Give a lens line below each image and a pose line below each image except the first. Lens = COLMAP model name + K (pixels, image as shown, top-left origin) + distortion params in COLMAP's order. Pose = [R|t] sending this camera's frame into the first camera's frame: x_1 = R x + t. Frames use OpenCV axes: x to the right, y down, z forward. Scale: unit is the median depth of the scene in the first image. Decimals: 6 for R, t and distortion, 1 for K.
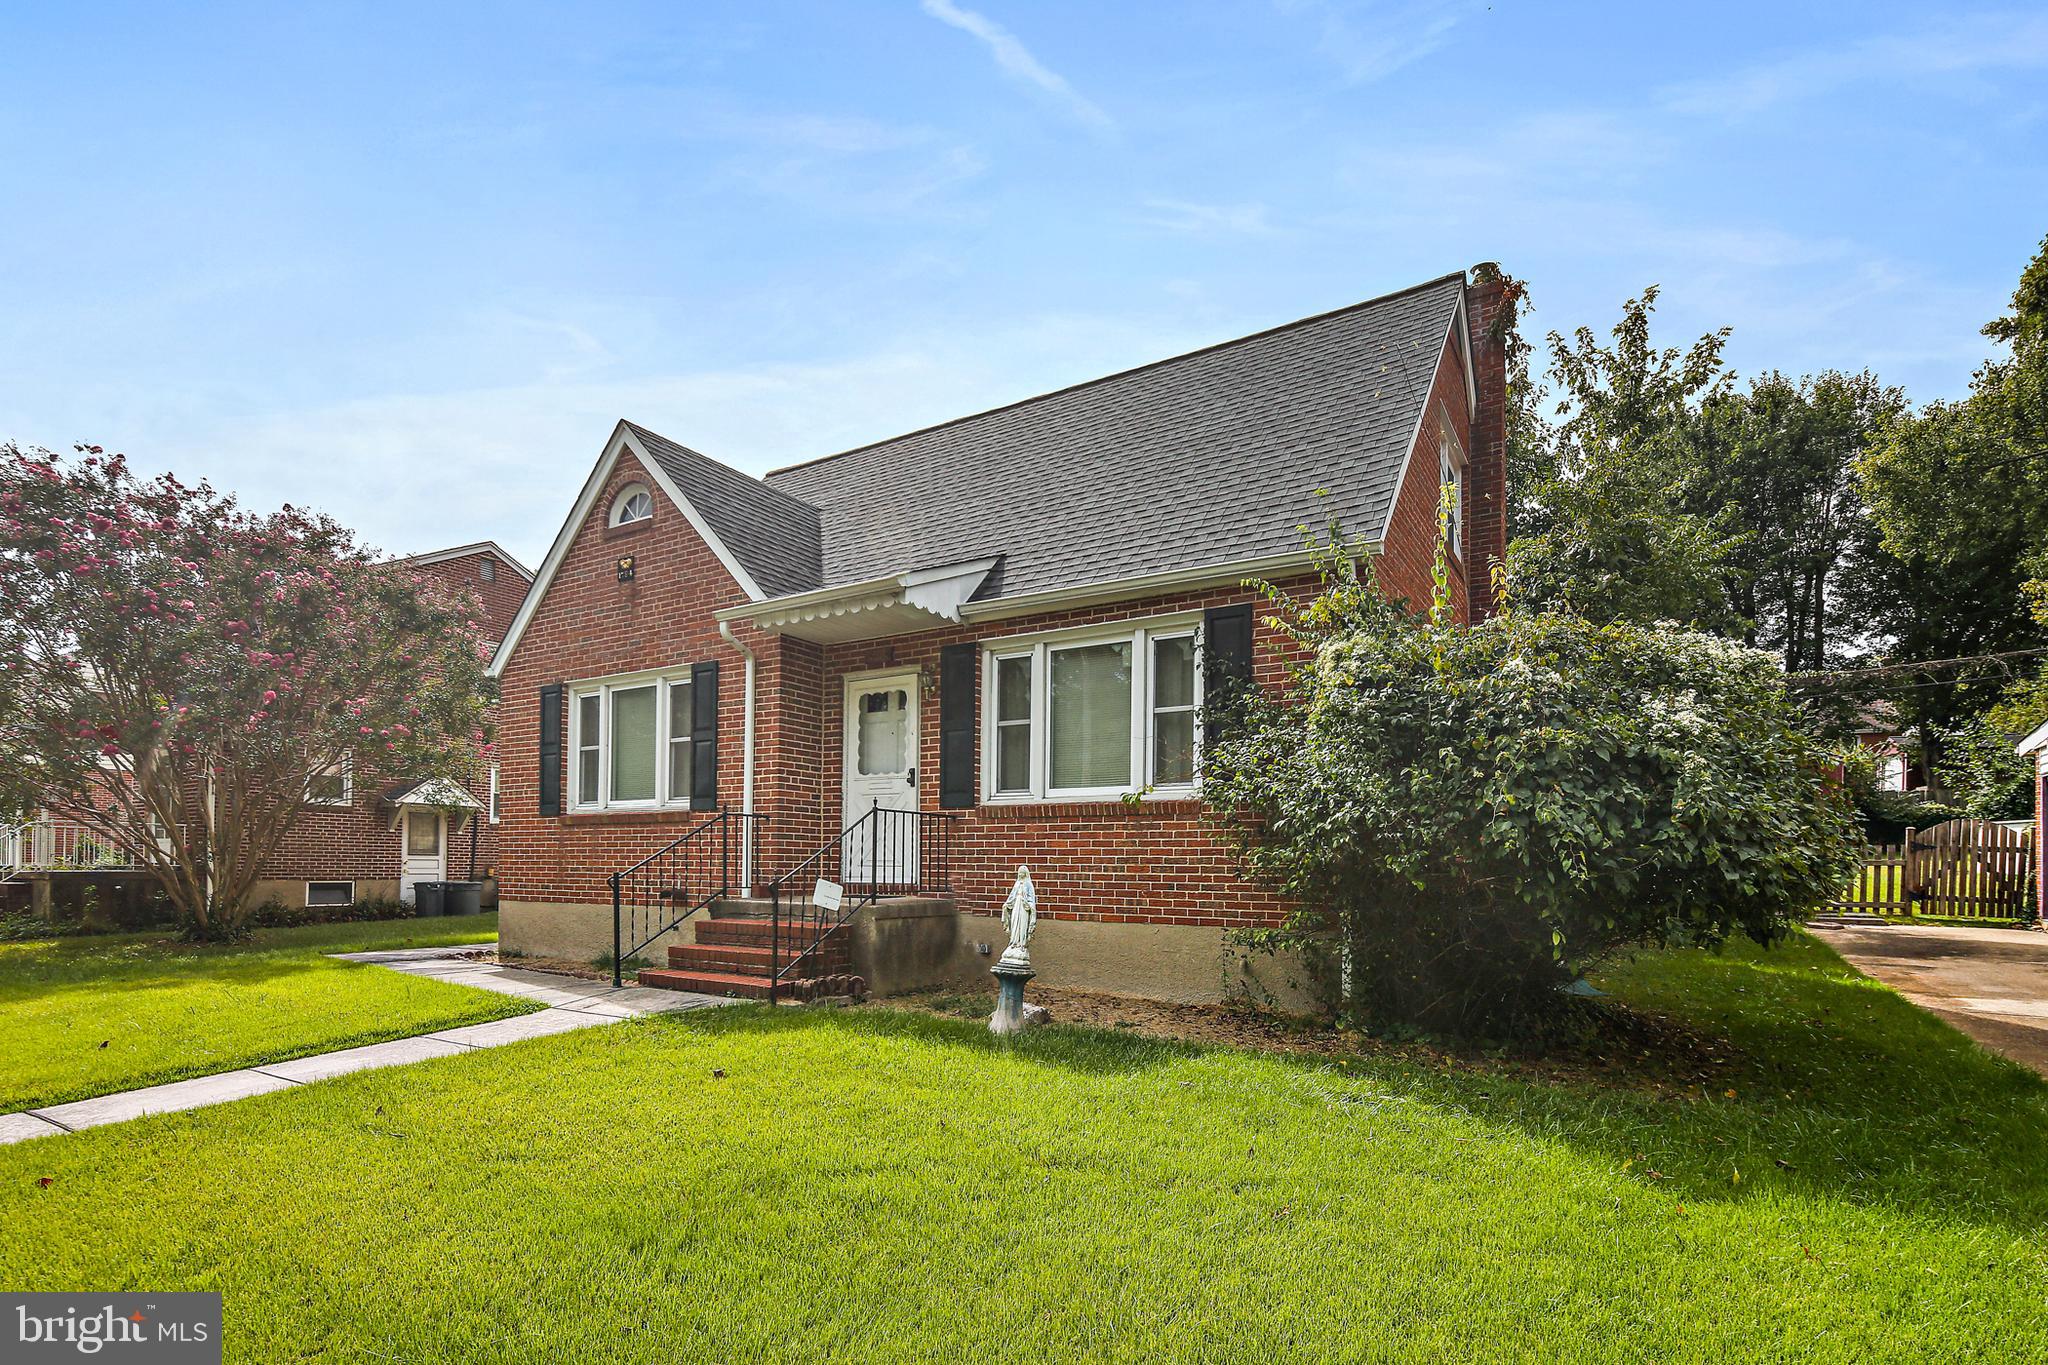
lens RADIAL K [[890.1, 0, 1048.8], [0, 890.1, 857.6], [0, 0, 1]] dist [-0.001759, 0.000082]
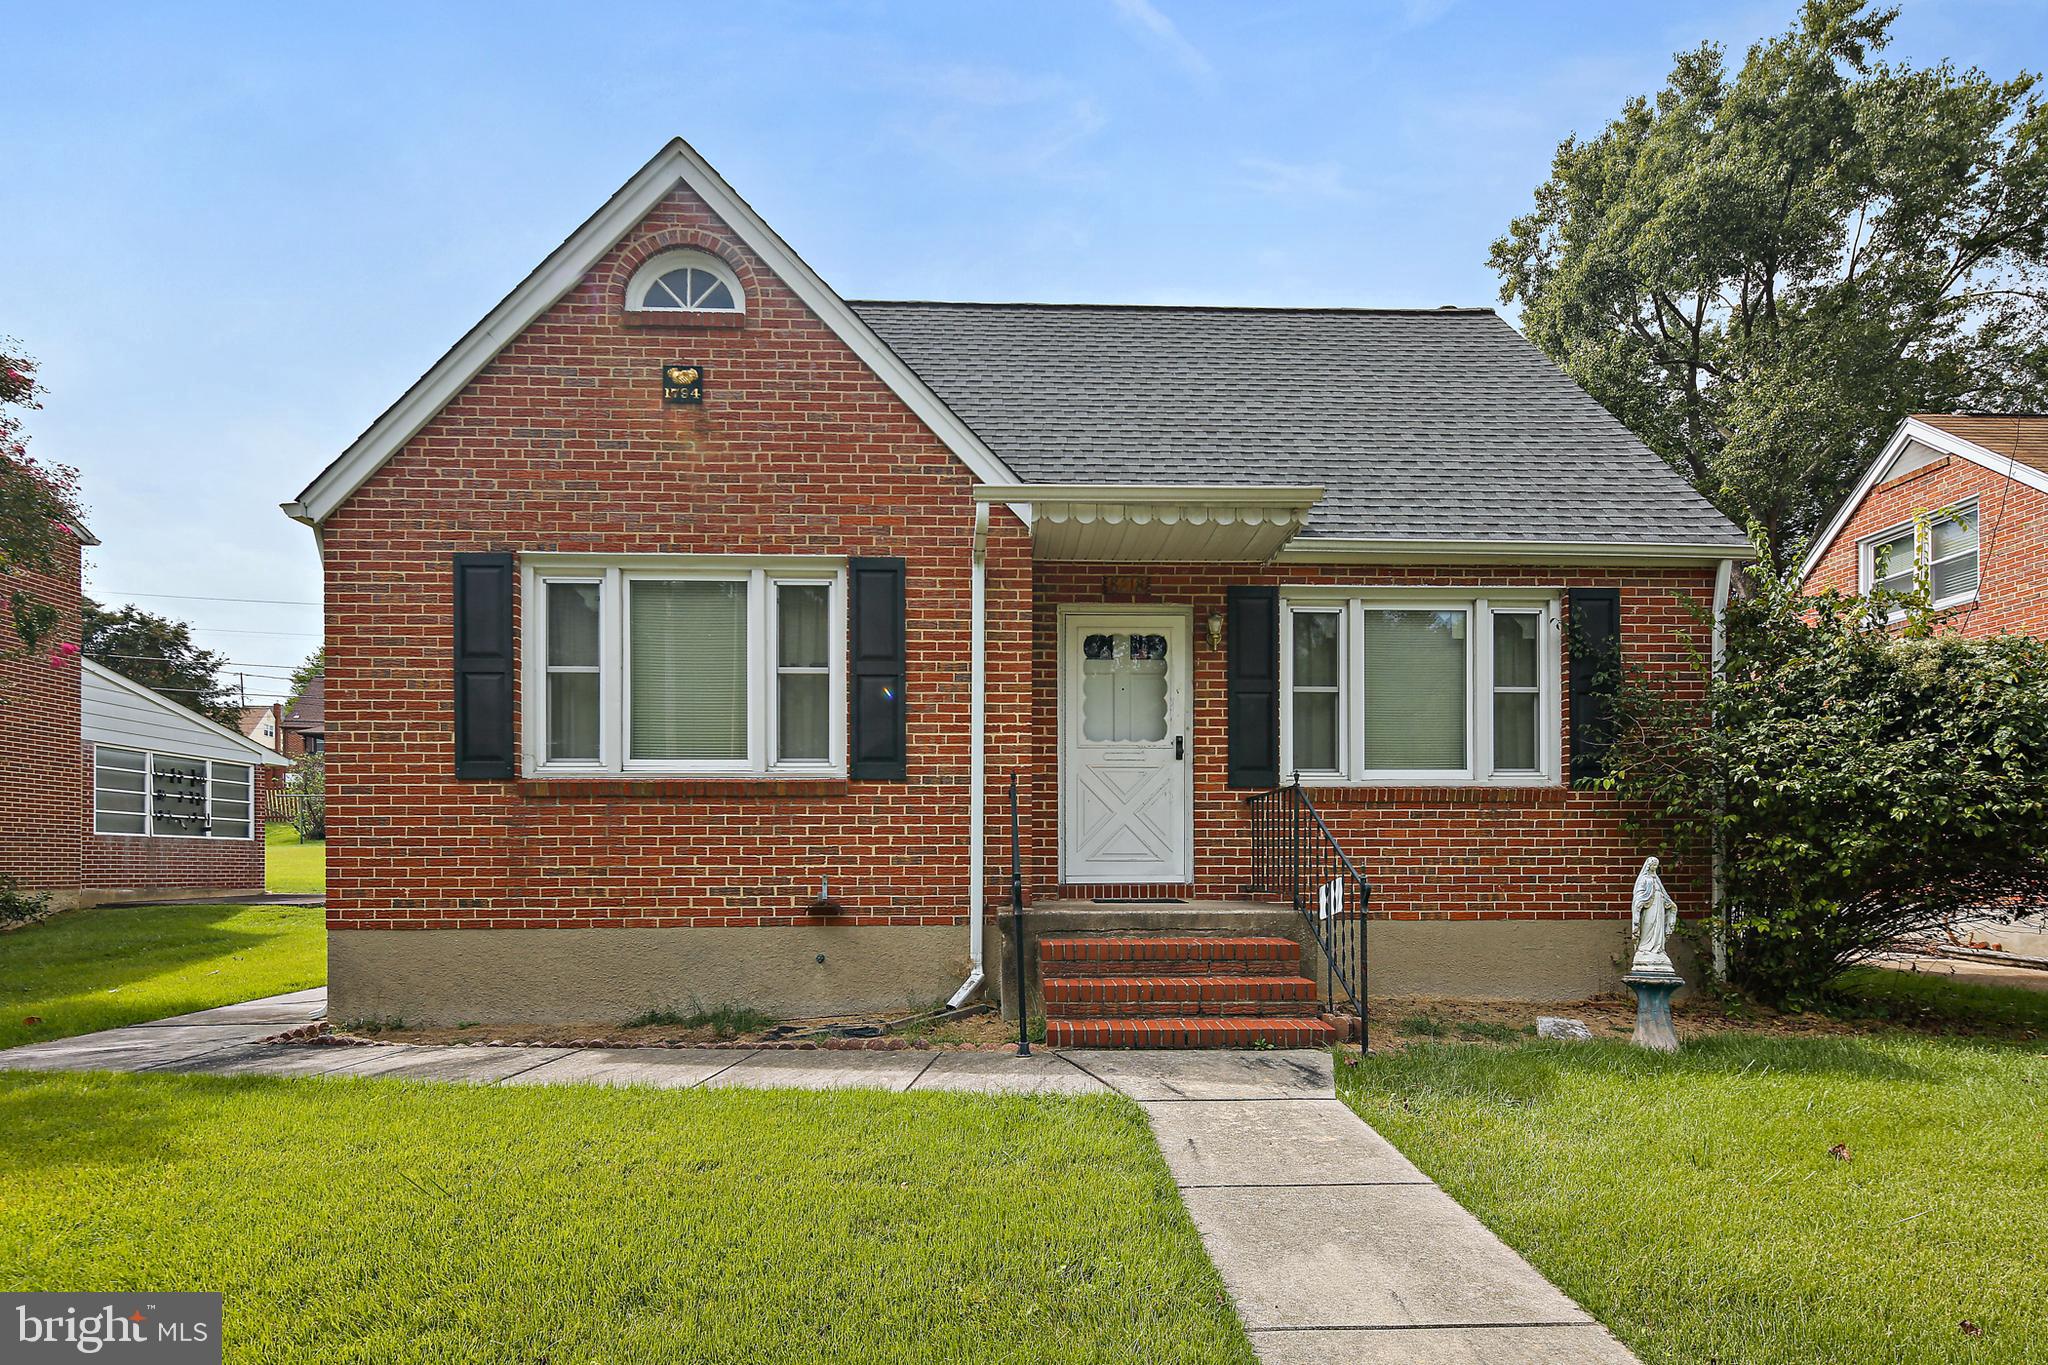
lens RADIAL K [[1003.8, 0, 1046.3], [0, 1003.8, 845.7], [0, 0, 1]] dist [0.006928, -0.003910]
pose [[0.849377, -0.003087, 0.527777, -0.725898], [0.003520, 0.999994, 0.000184, -0.004203], [-0.527774, 0.001701, 0.849383, 0.314644]]
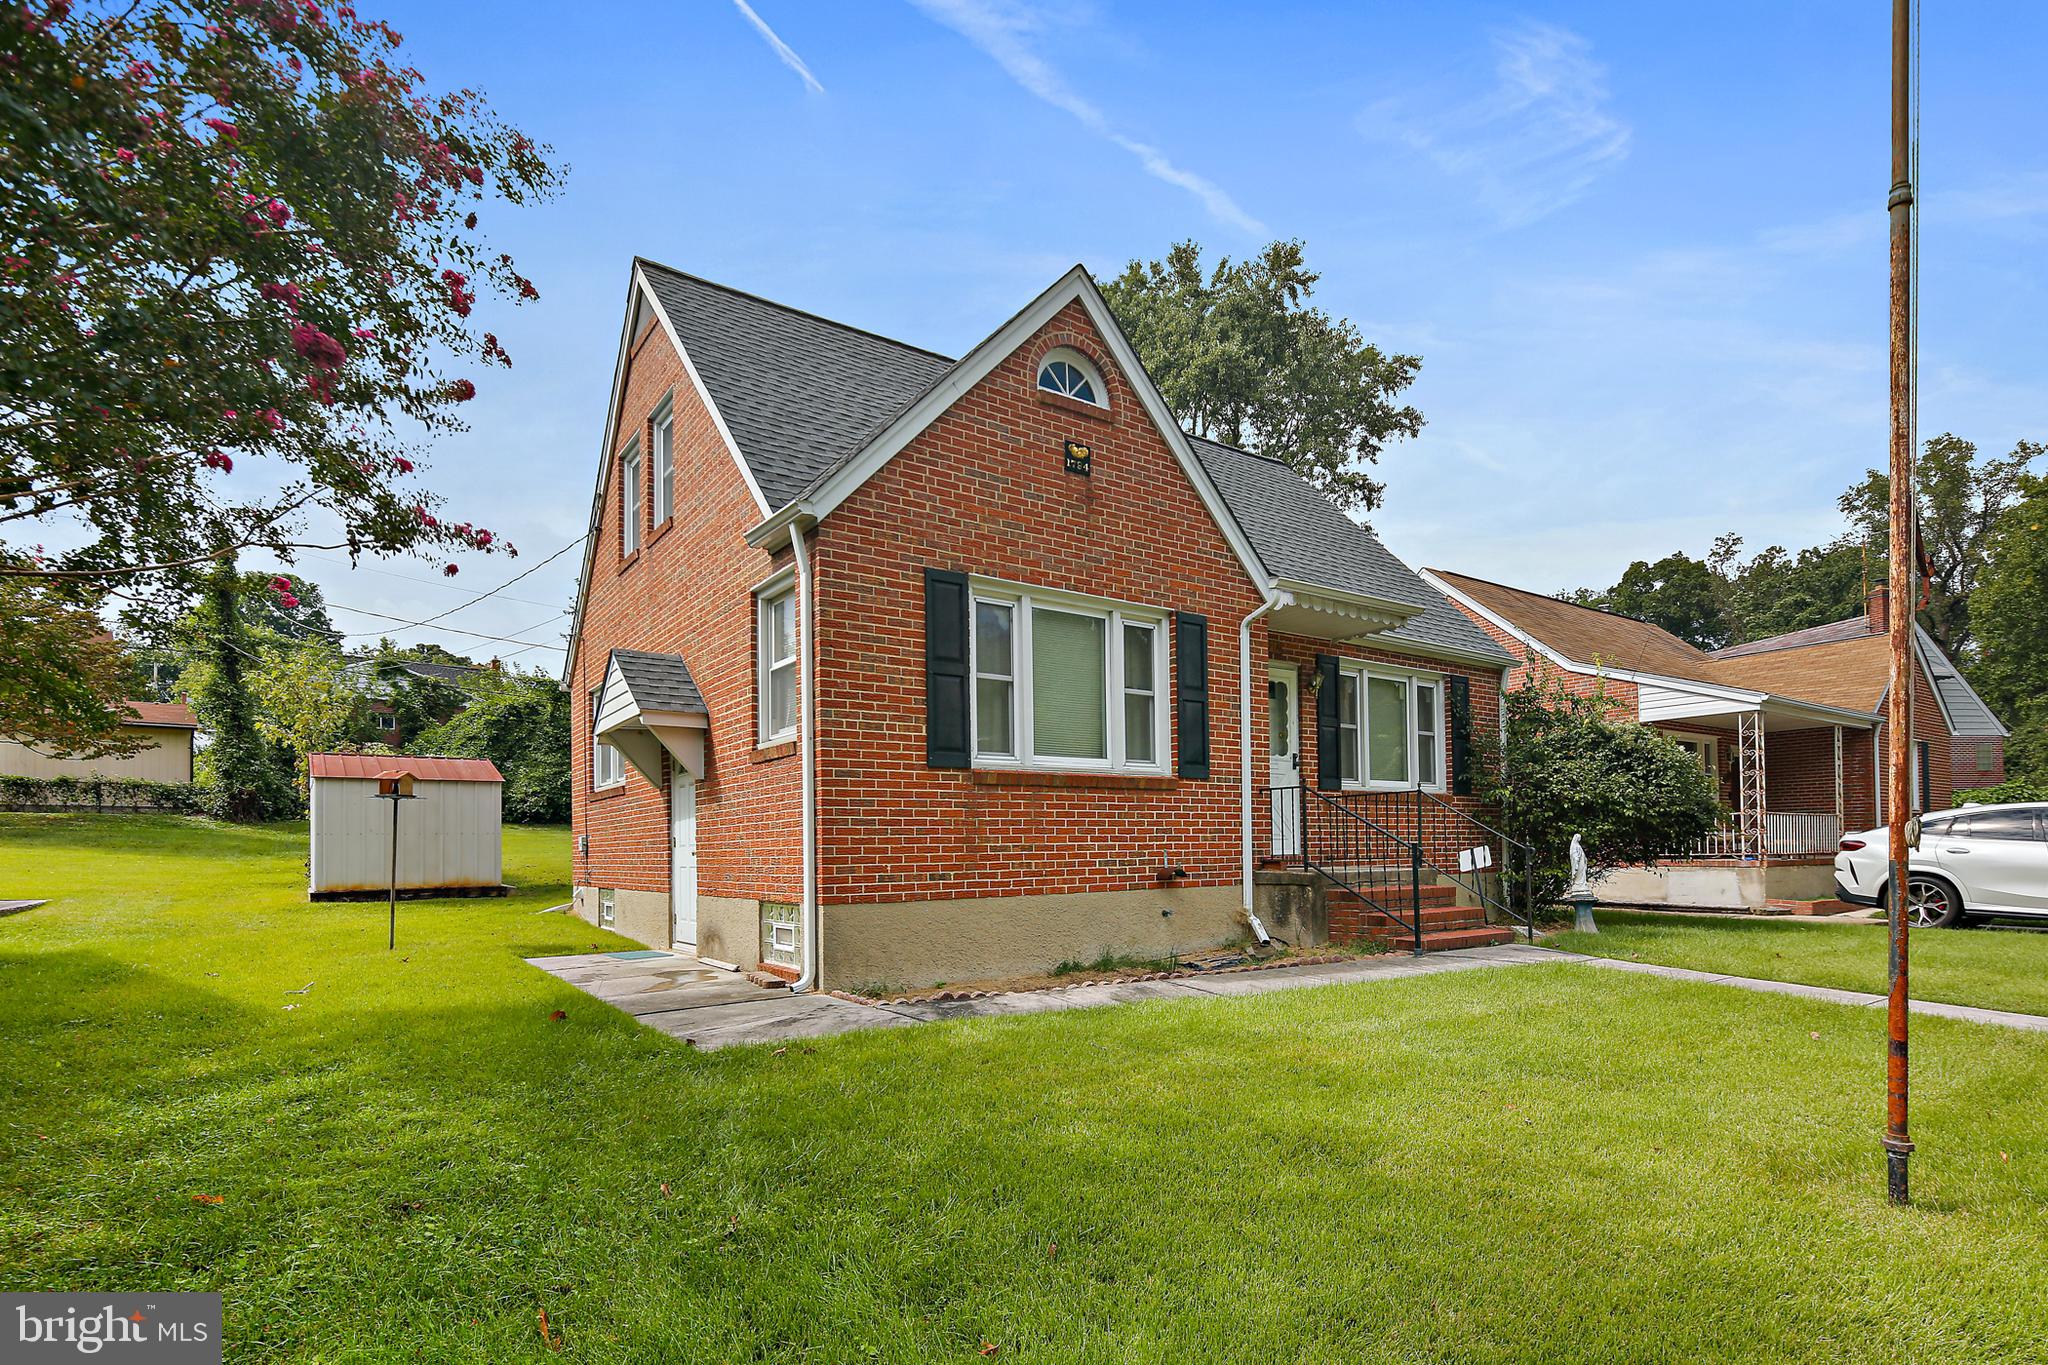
lens RADIAL K [[1003.8, 0, 1023.4], [0, 1003.8, 808.6], [0, 0, 1]] dist [0.006928, -0.003910]
pose [[0.422836, 0.019313, 0.906000, -1.473920], [0.001918, 0.999752, -0.022206, -0.001118], [-0.906204, 0.011127, 0.422694, 0.778681]]
